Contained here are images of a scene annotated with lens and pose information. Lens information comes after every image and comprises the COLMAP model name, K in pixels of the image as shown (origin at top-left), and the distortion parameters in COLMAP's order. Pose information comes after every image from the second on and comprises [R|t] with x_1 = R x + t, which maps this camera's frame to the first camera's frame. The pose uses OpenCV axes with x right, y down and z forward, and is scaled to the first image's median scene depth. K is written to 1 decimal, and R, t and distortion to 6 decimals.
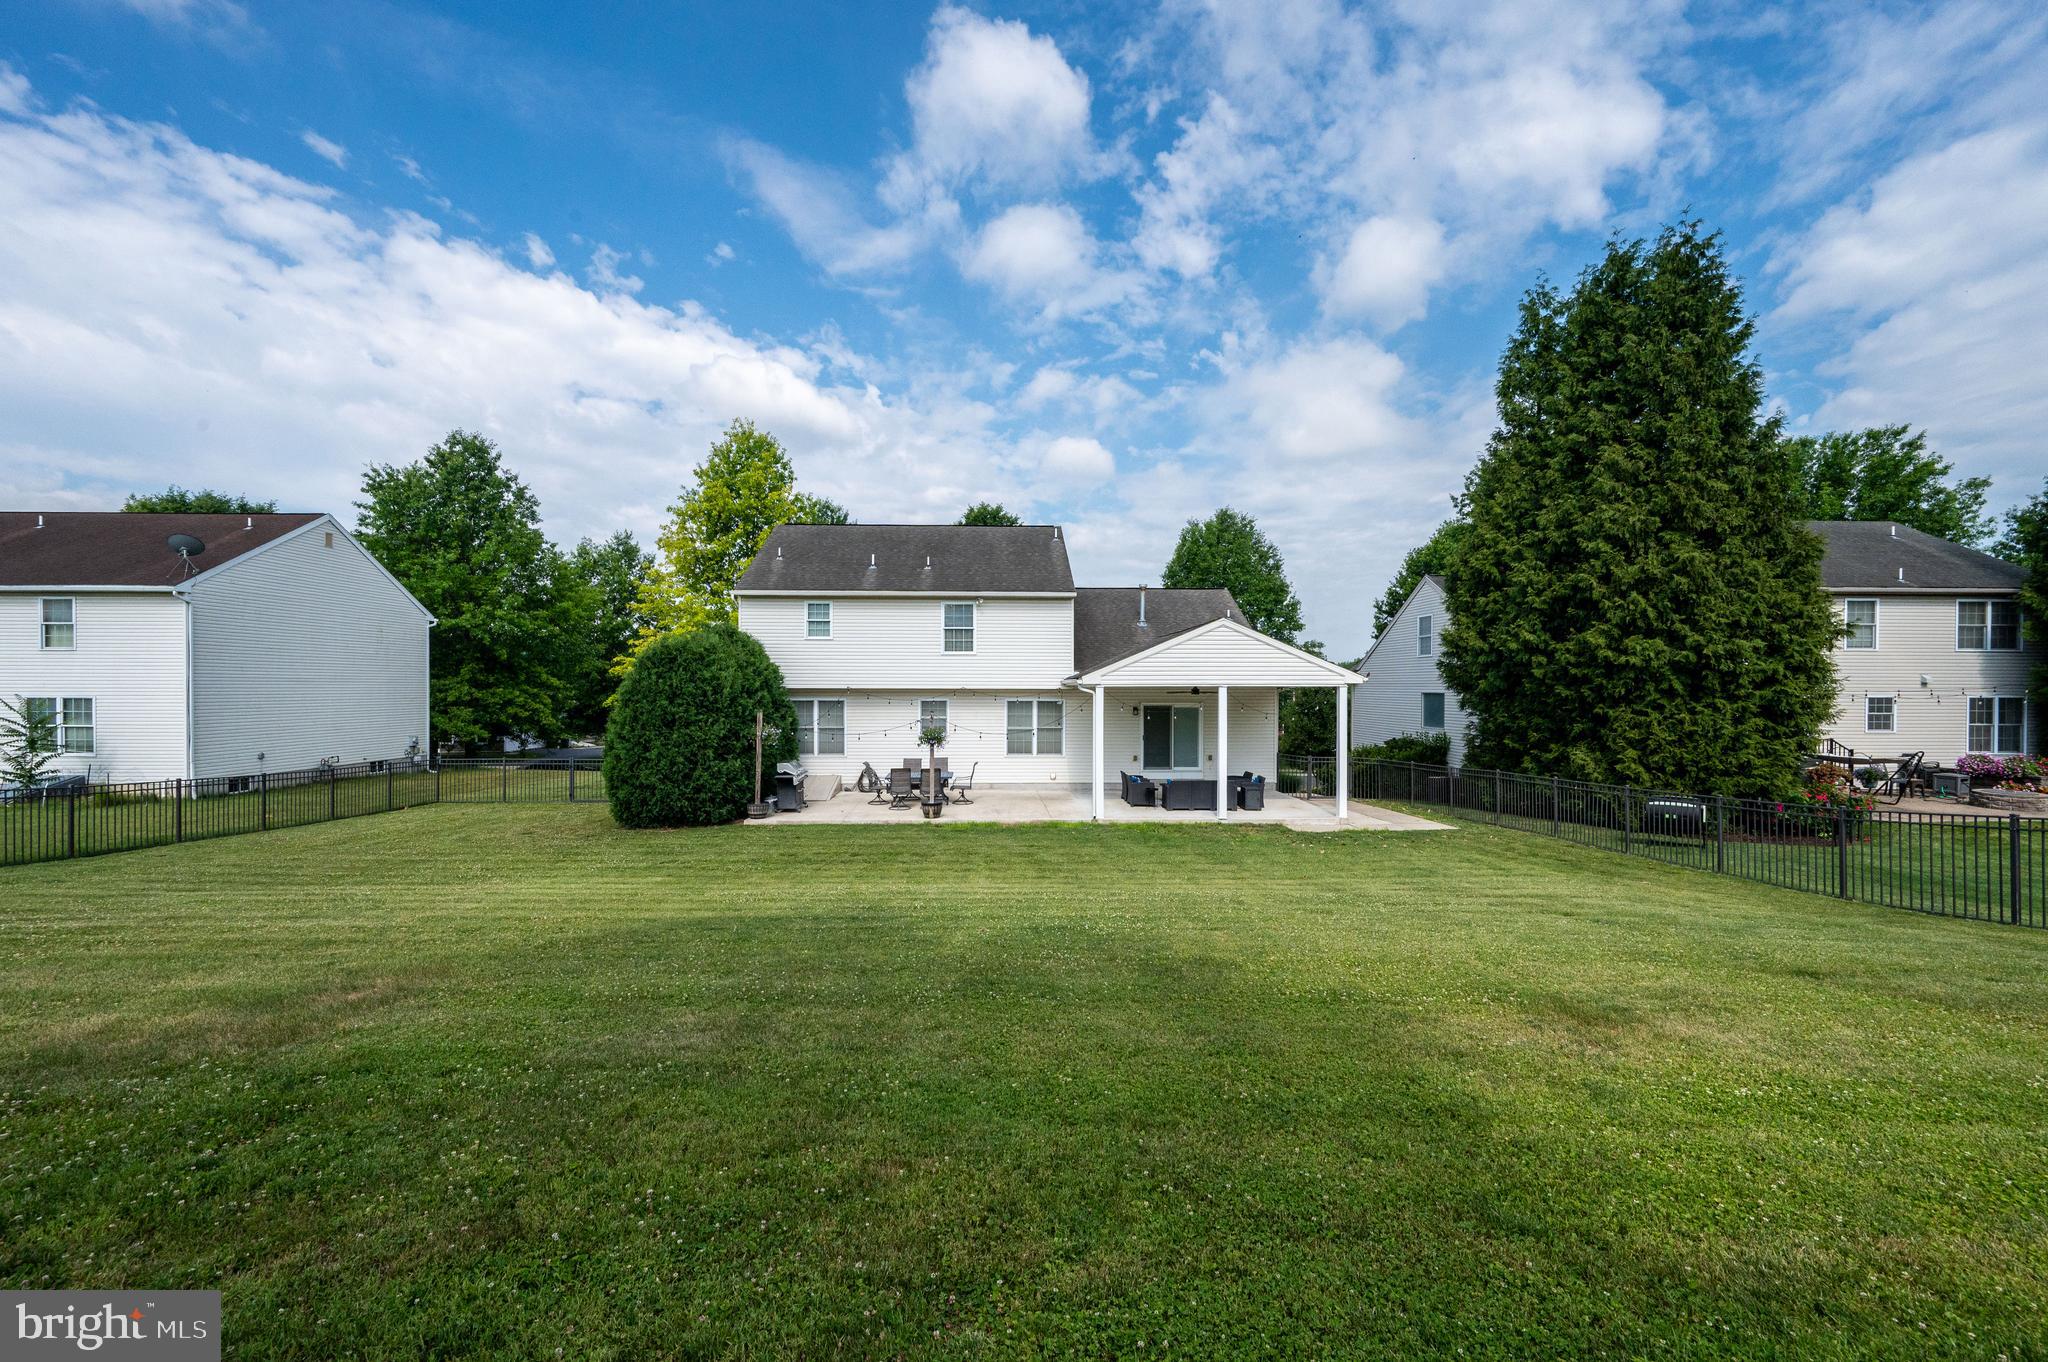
lens RADIAL K [[809.6, 0, 1047.7], [0, 809.6, 687.9], [0, 0, 1]] dist [-0.003099, -0.000621]
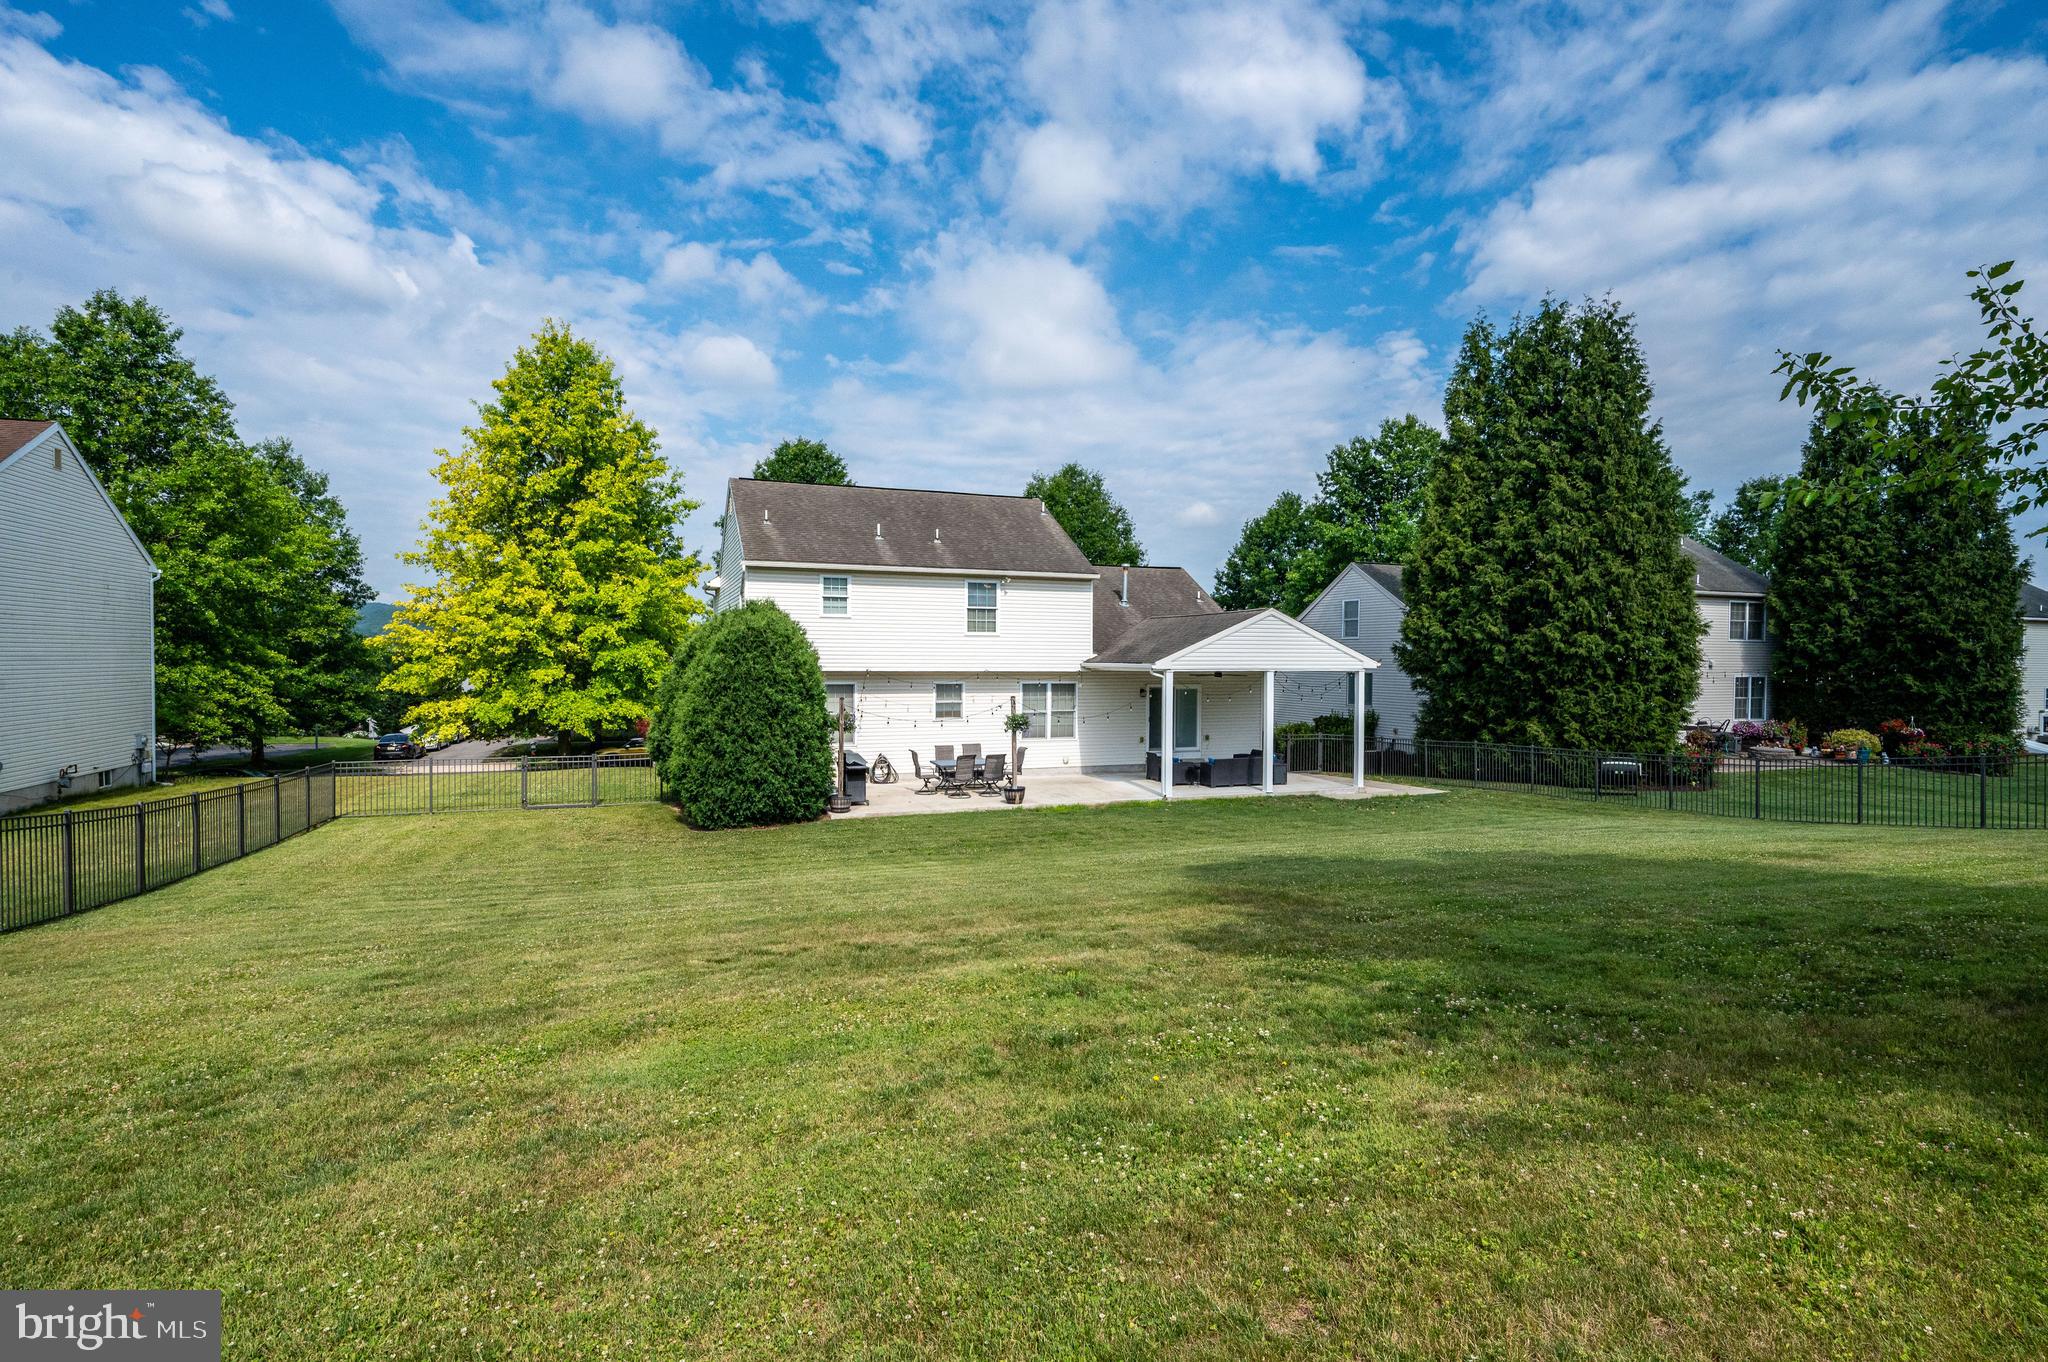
lens RADIAL K [[977.3, 0, 1023.8], [0, 977.3, 657.7], [0, 0, 1]] dist [-0.010016, 0.000528]
pose [[0.942097, -0.000108, 0.335340, -0.491334], [-0.004321, 0.999913, 0.012462, -0.032324], [-0.335312, -0.013189, 0.942015, -0.111107]]
